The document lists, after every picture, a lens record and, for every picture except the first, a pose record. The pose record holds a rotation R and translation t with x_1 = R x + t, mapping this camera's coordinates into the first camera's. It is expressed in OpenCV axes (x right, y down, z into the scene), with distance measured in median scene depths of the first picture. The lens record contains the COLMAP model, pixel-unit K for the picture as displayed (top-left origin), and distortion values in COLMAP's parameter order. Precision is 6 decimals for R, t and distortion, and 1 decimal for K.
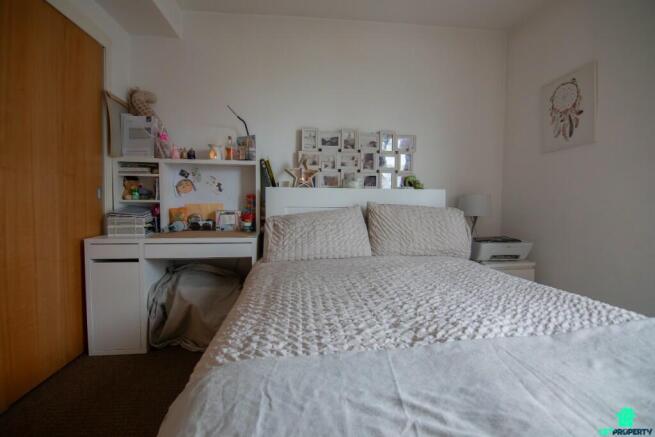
lens RADIAL K [[306.9, 0, 326.8], [0, 306.9, 206.0], [0, 0, 1]] dist [0.029318, -0.000287]
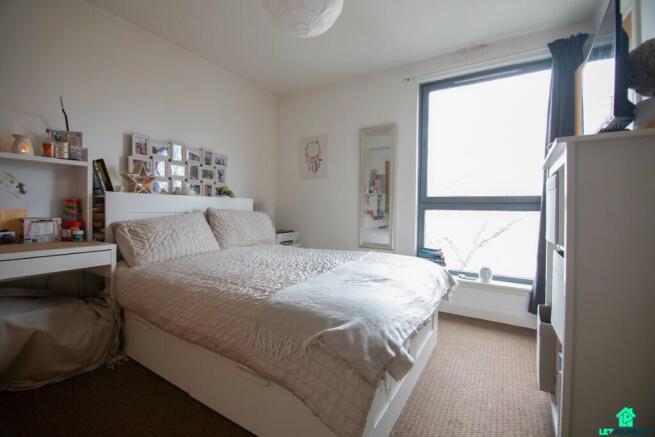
lens RADIAL K [[306.9, 0, 326.8], [0, 306.9, 206.0], [0, 0, 1]] dist [0.029318, -0.000287]
pose [[0.605067, 0.005146, 0.796158, -0.544888], [0.006250, 0.999918, -0.011212, -0.002168], [-0.796150, 0.011760, 0.604985, -0.119166]]
